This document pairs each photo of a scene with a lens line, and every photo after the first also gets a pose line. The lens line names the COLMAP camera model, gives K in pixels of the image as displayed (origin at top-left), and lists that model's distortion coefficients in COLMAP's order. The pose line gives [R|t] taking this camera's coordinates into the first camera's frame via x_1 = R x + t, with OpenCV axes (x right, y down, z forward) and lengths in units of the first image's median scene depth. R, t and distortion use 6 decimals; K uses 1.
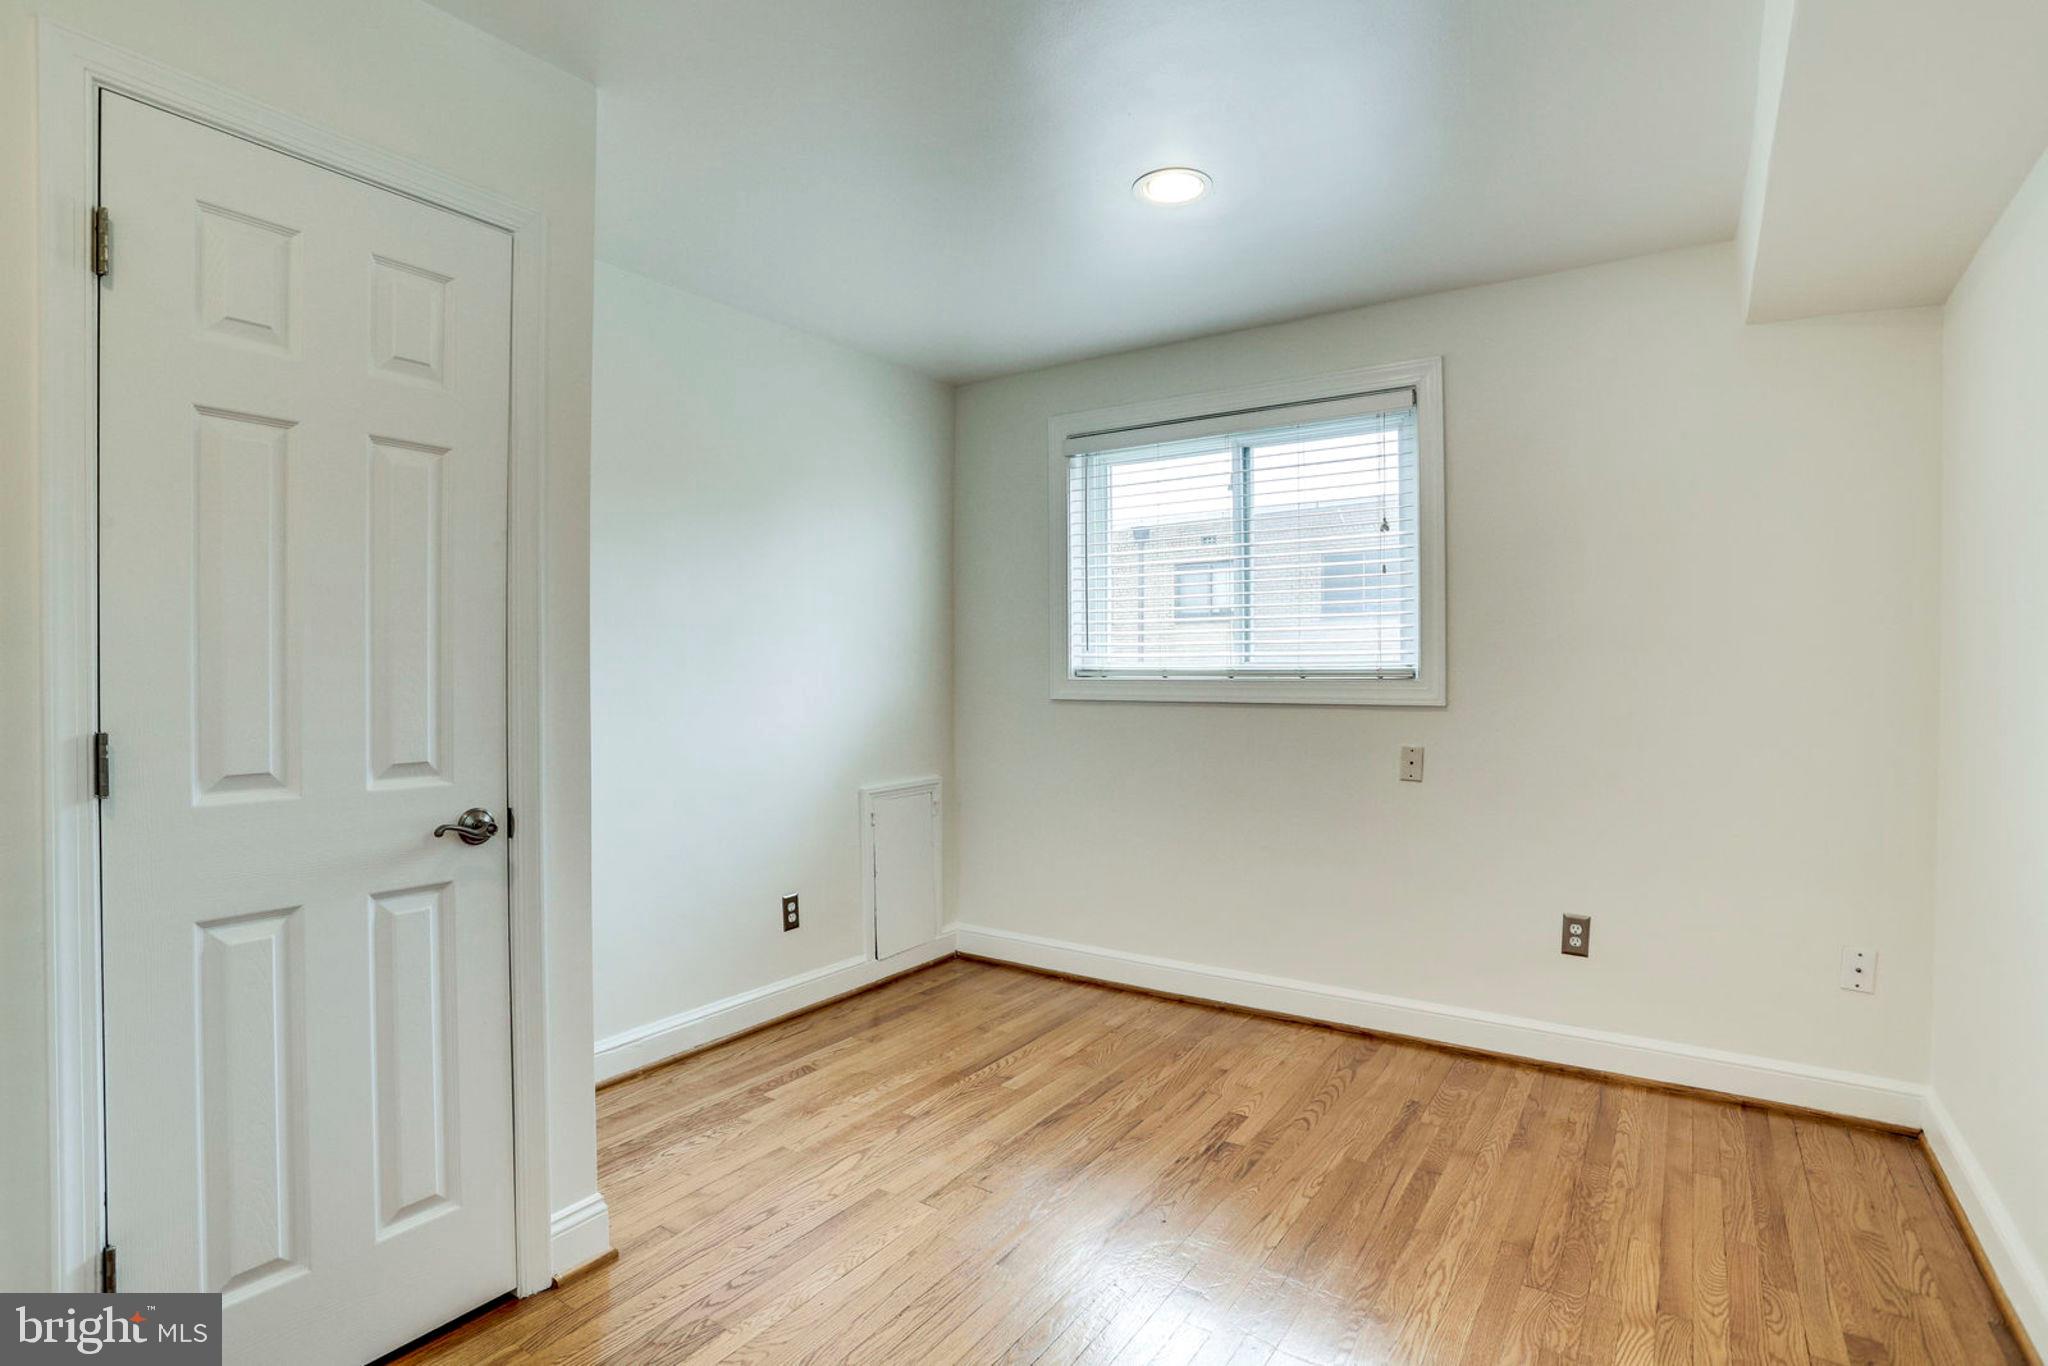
lens RADIAL K [[1018.8, 0, 1009.7], [0, 1018.8, 666.3], [0, 0, 1]] dist [-0.020794, 0.001028]
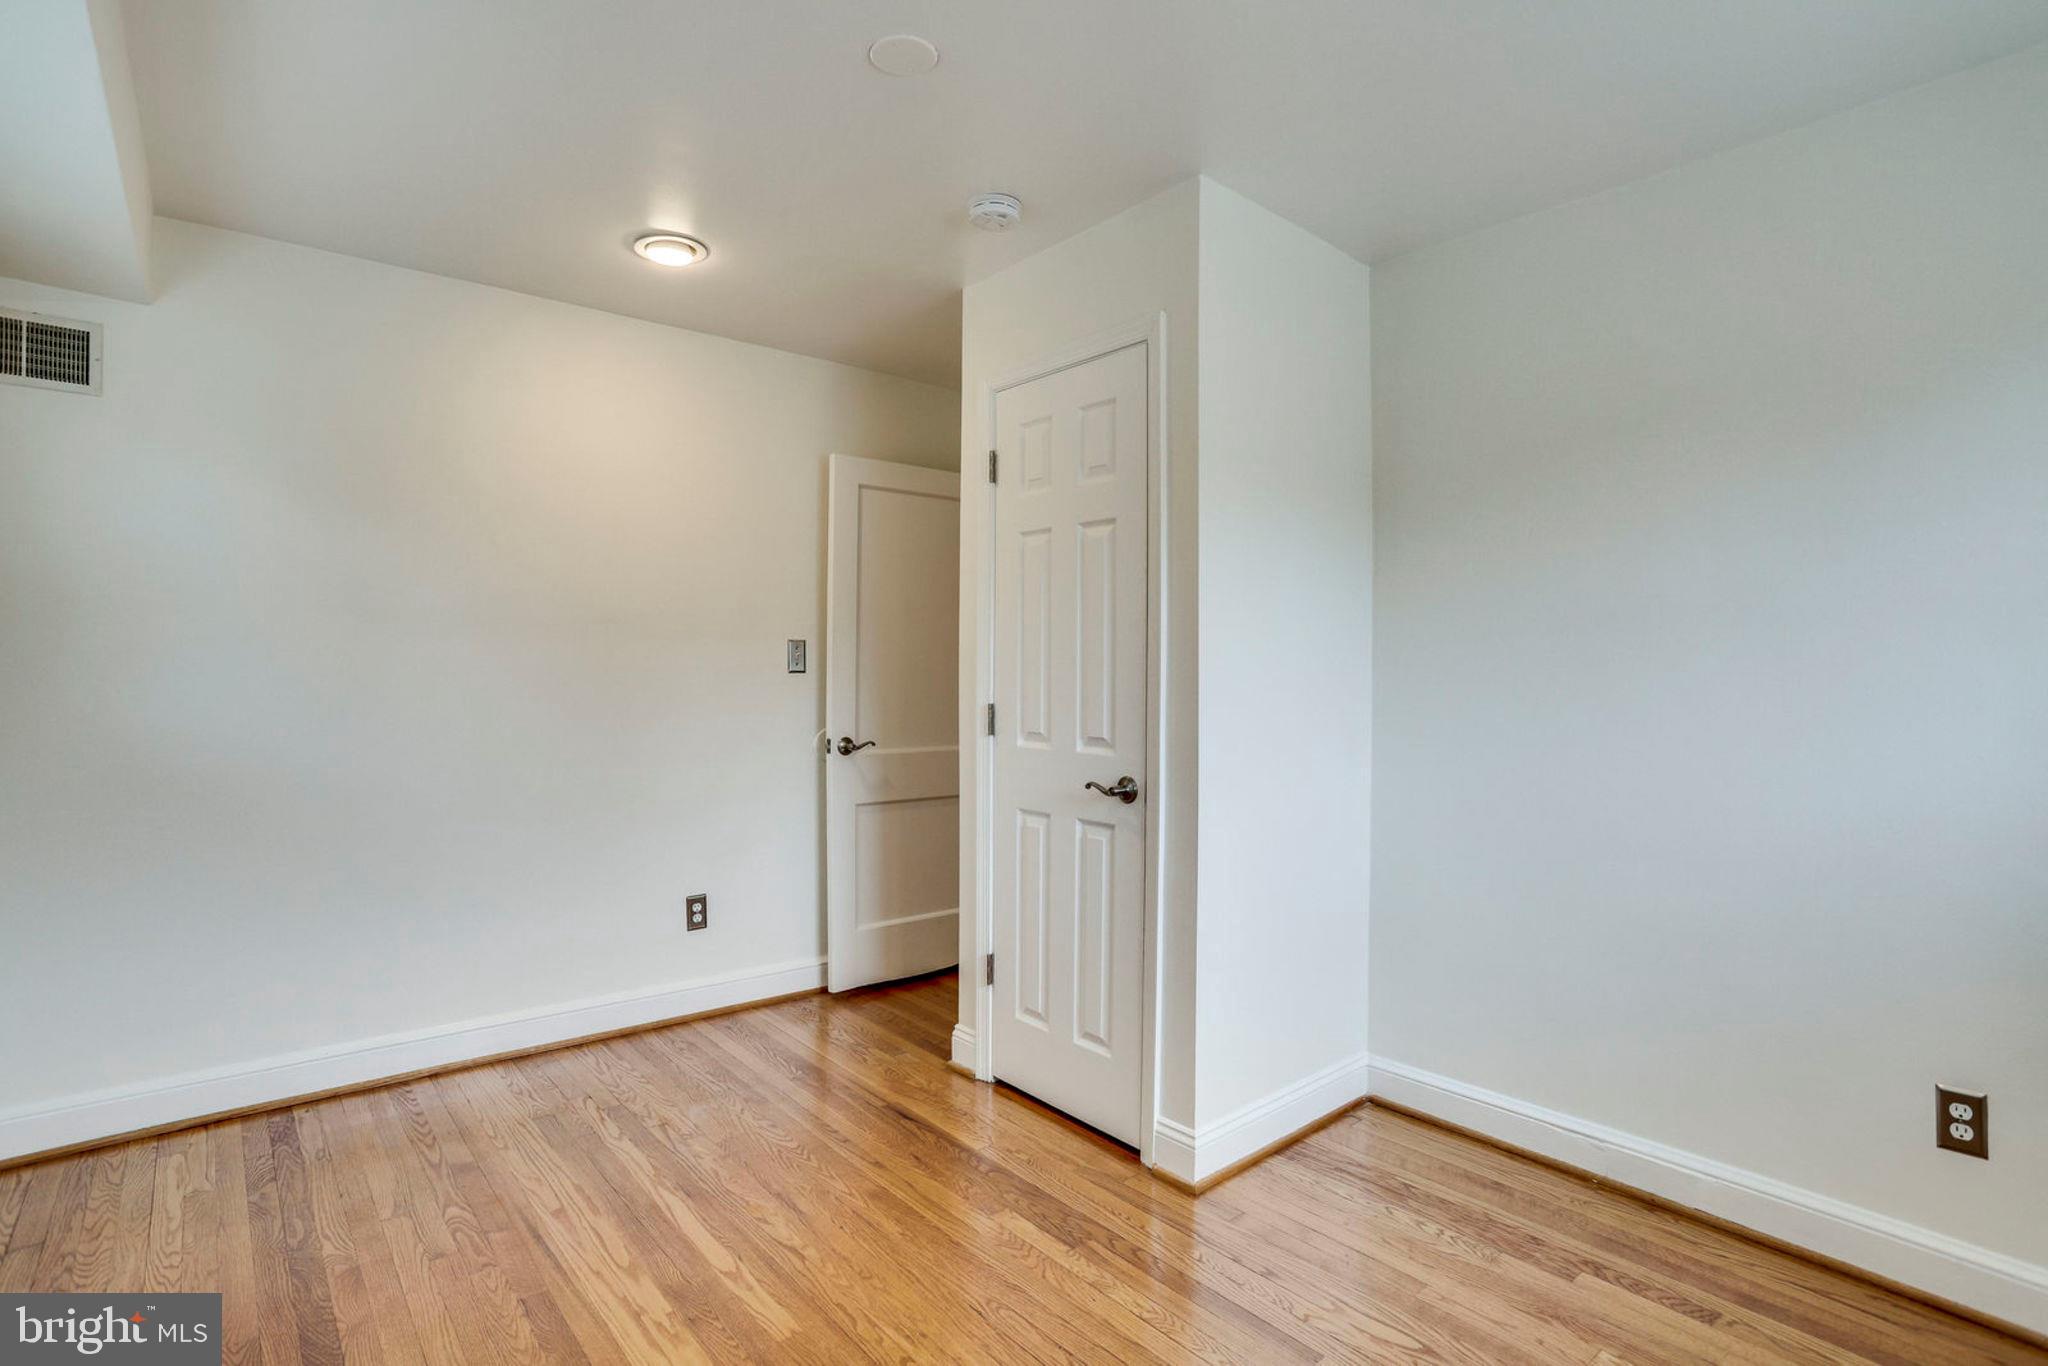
lens RADIAL K [[1013.5, 0, 1019.1], [0, 1013.5, 680.4], [0, 0, 1]] dist [-0.021531, 0.001342]
pose [[-0.273052, 0.005986, -0.961981, 0.680187], [-0.002444, 0.999973, 0.006916, 0.001744], [0.961996, 0.004239, -0.273030, 1.017603]]
